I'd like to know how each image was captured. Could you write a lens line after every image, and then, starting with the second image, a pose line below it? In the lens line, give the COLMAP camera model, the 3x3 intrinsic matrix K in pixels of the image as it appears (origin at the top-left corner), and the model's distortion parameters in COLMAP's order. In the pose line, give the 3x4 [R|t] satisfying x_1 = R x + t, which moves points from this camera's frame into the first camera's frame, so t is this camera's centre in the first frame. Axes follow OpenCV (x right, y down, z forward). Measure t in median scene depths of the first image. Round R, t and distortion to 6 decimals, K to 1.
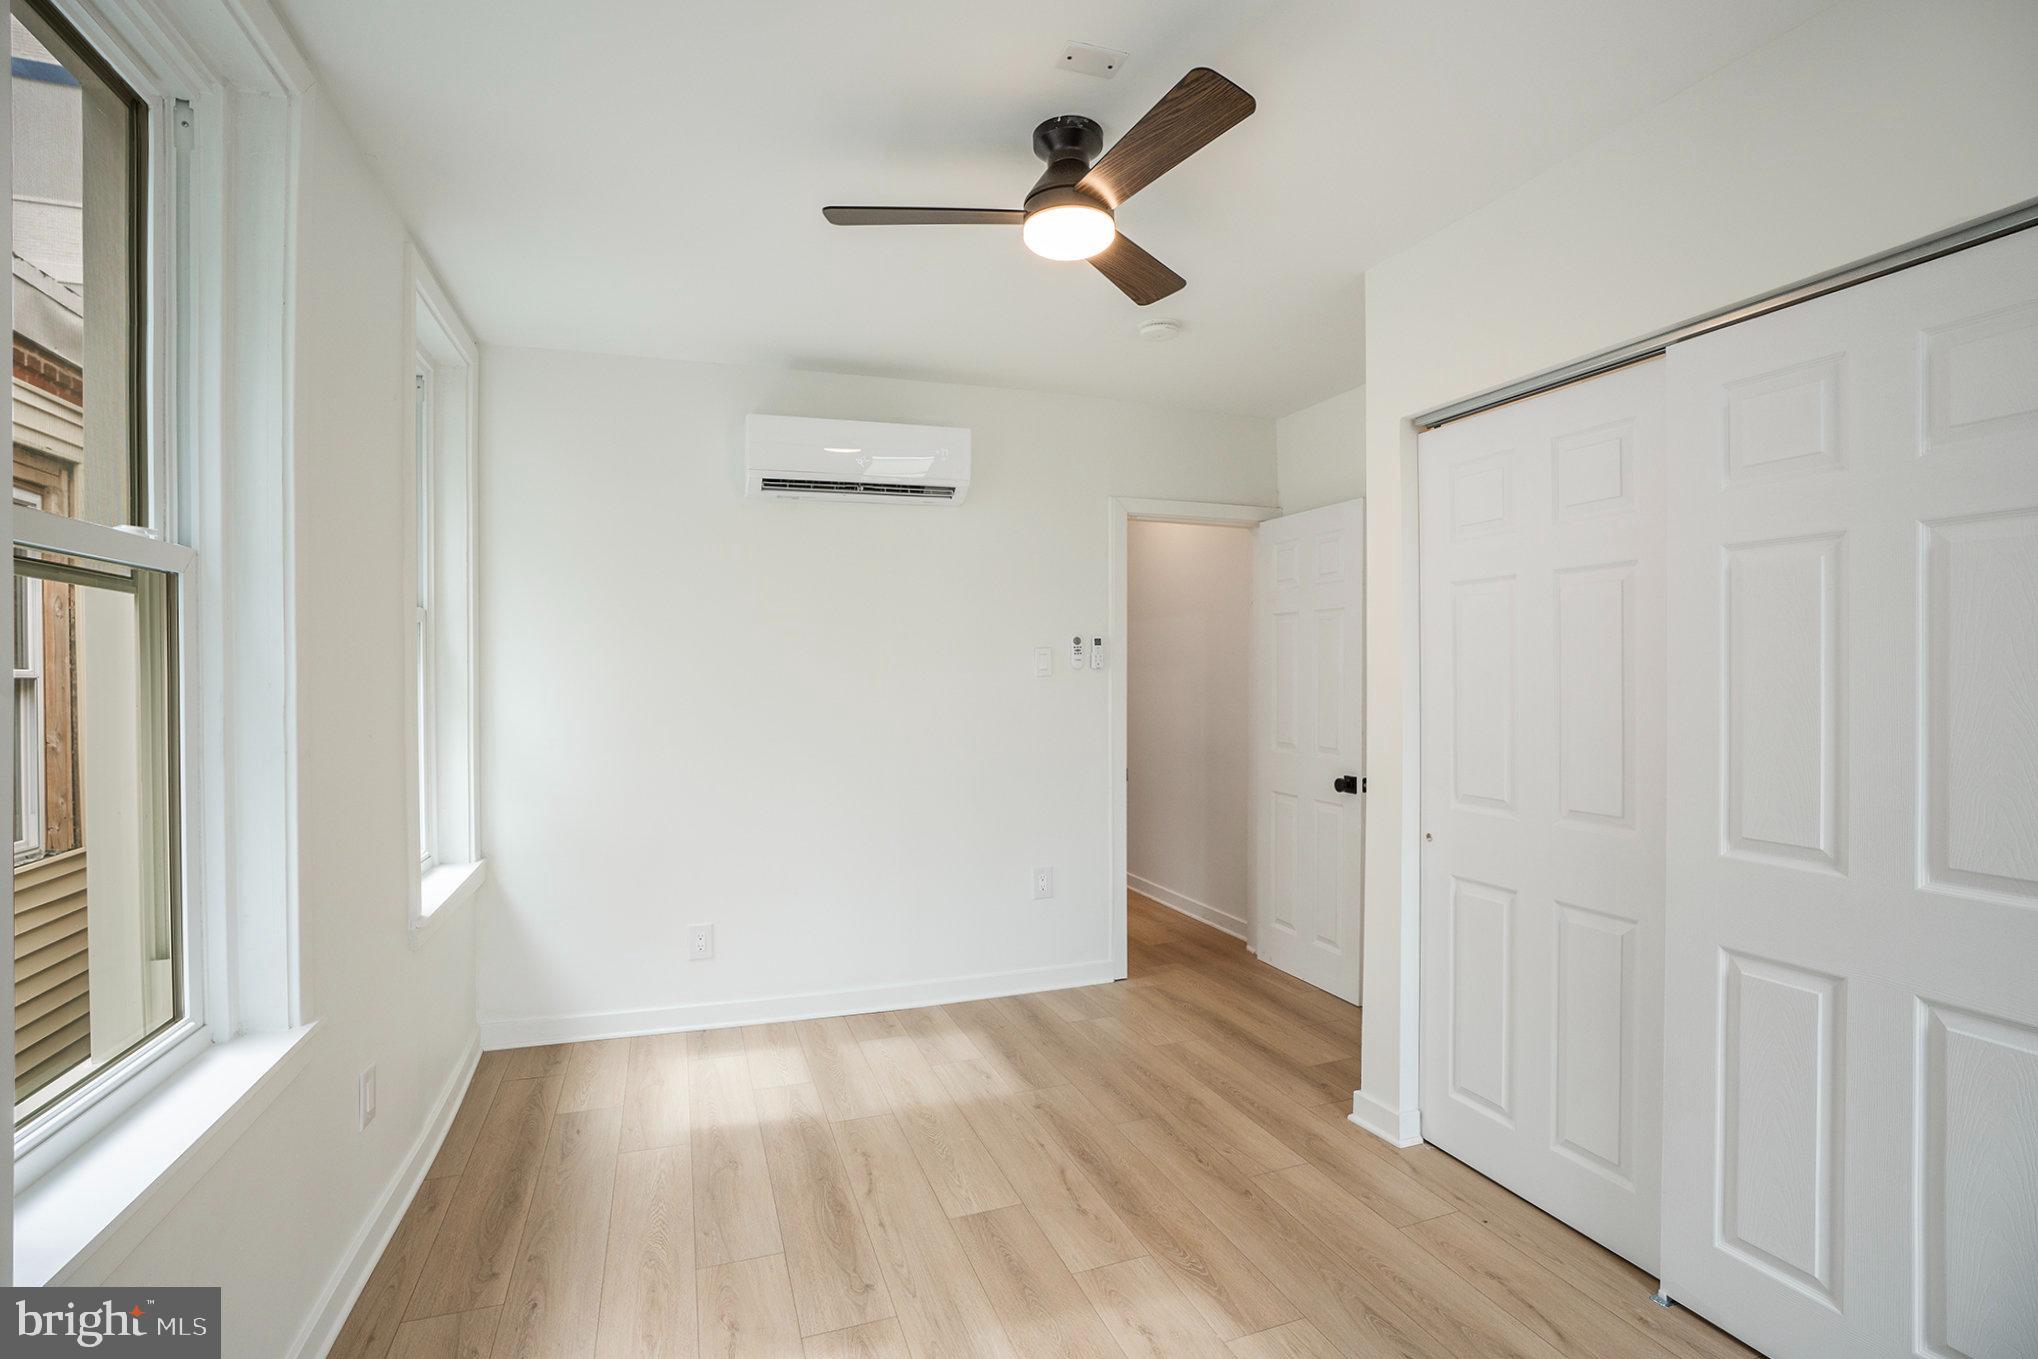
lens RADIAL K [[971.1, 0, 1011.2], [0, 971.1, 666.8], [0, 0, 1]] dist [-0.023275, 0.000632]
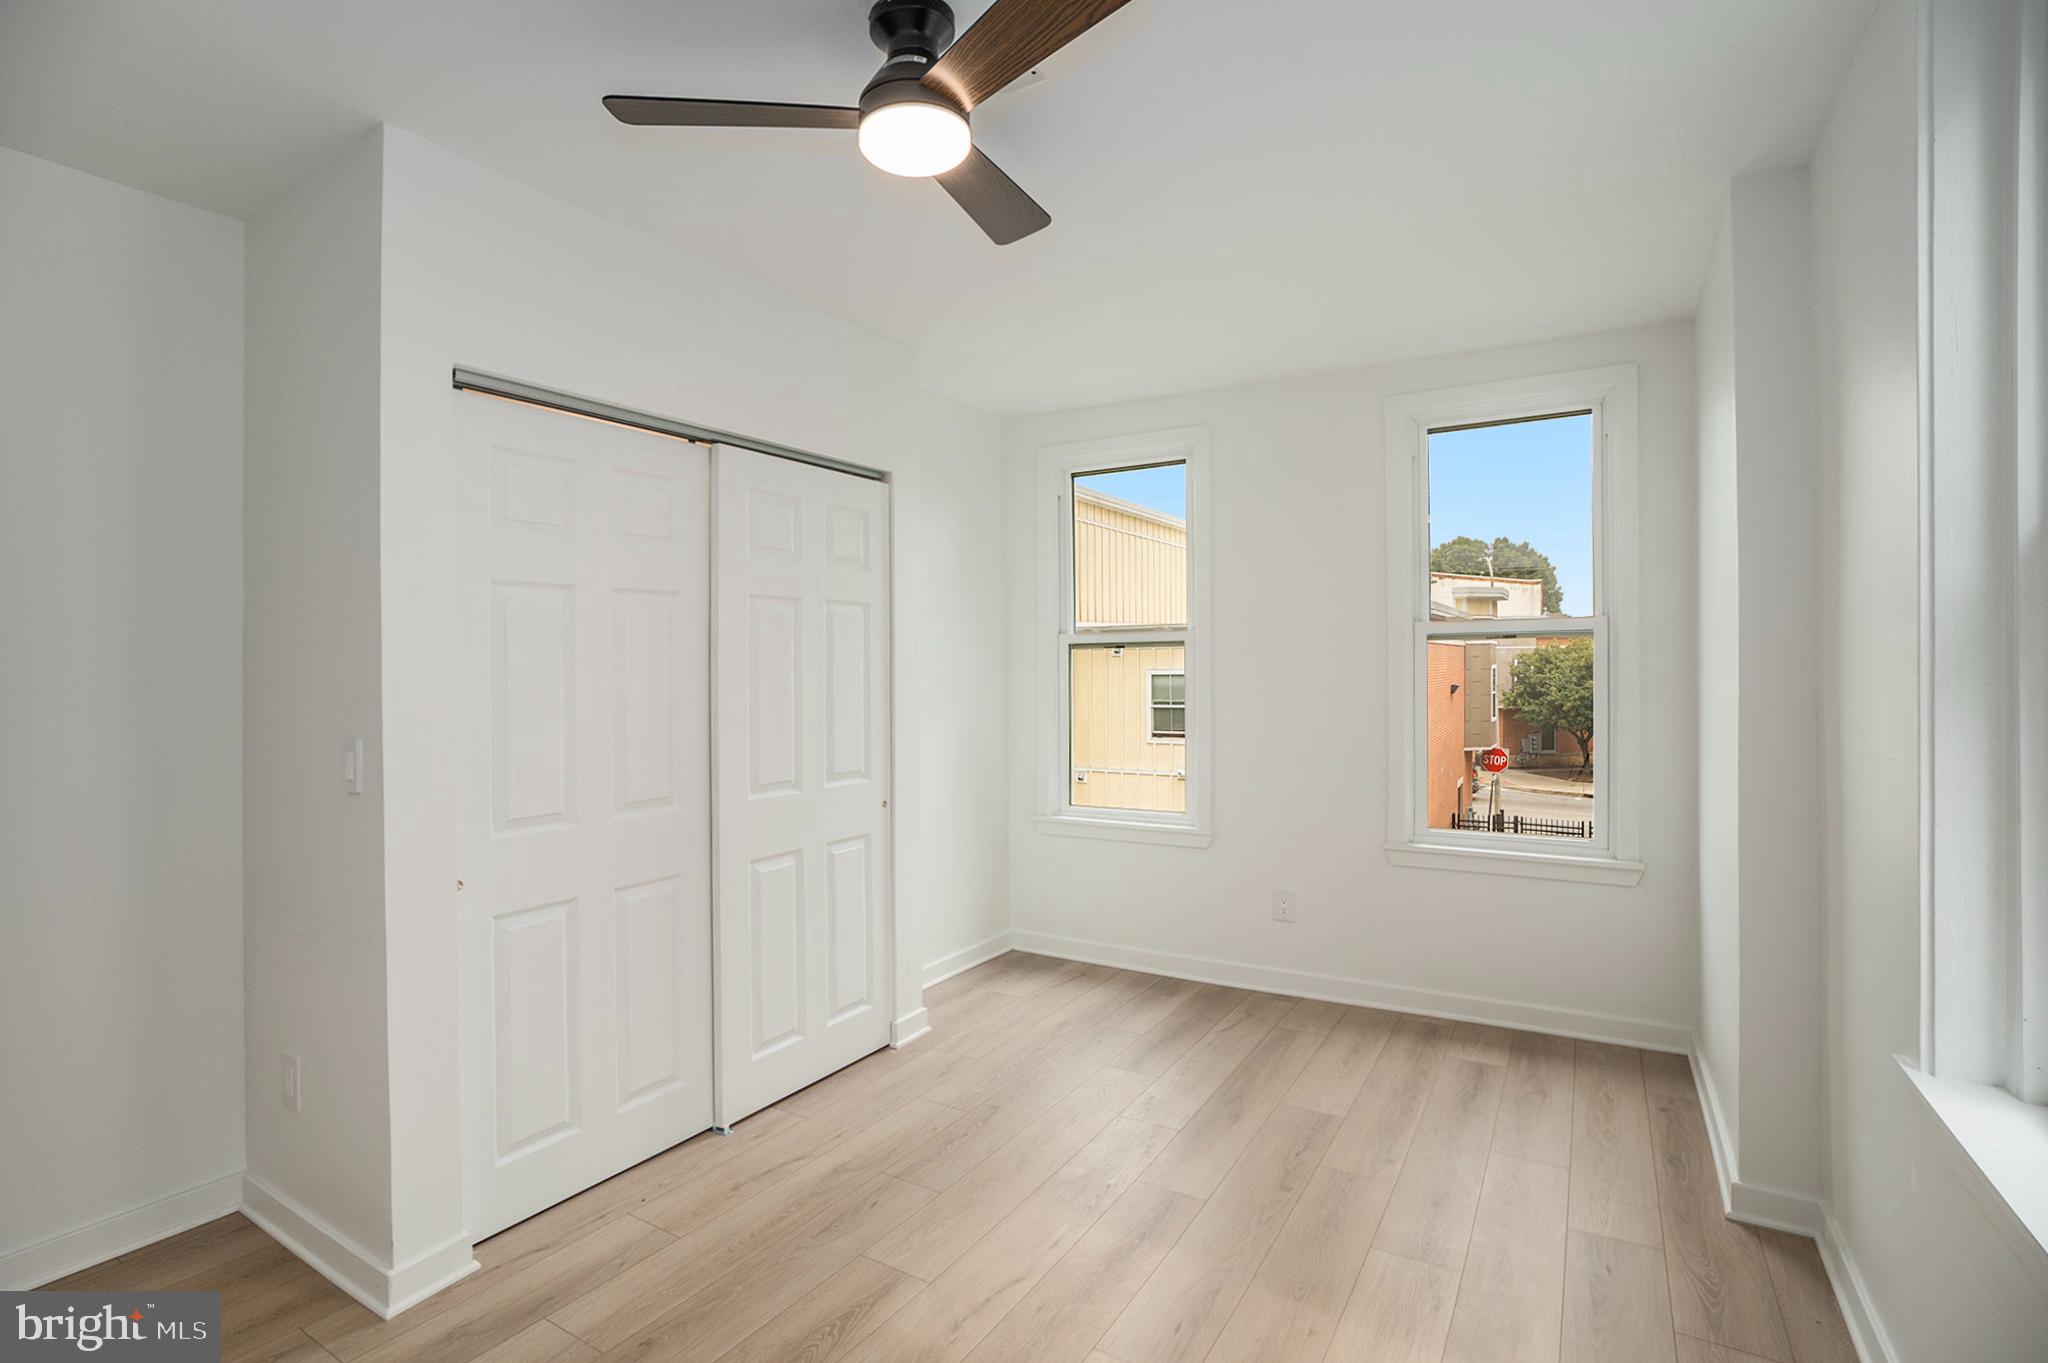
lens RADIAL K [[937.3, 0, 1030.1], [0, 937.3, 671.3], [0, 0, 1]] dist [-0.054067, 0.001247]
pose [[-0.595147, 0.002801, 0.803612, -0.581451], [0.011965, 0.999914, 0.005376, -0.006327], [-0.803528, 0.012815, -0.595130, 1.274314]]
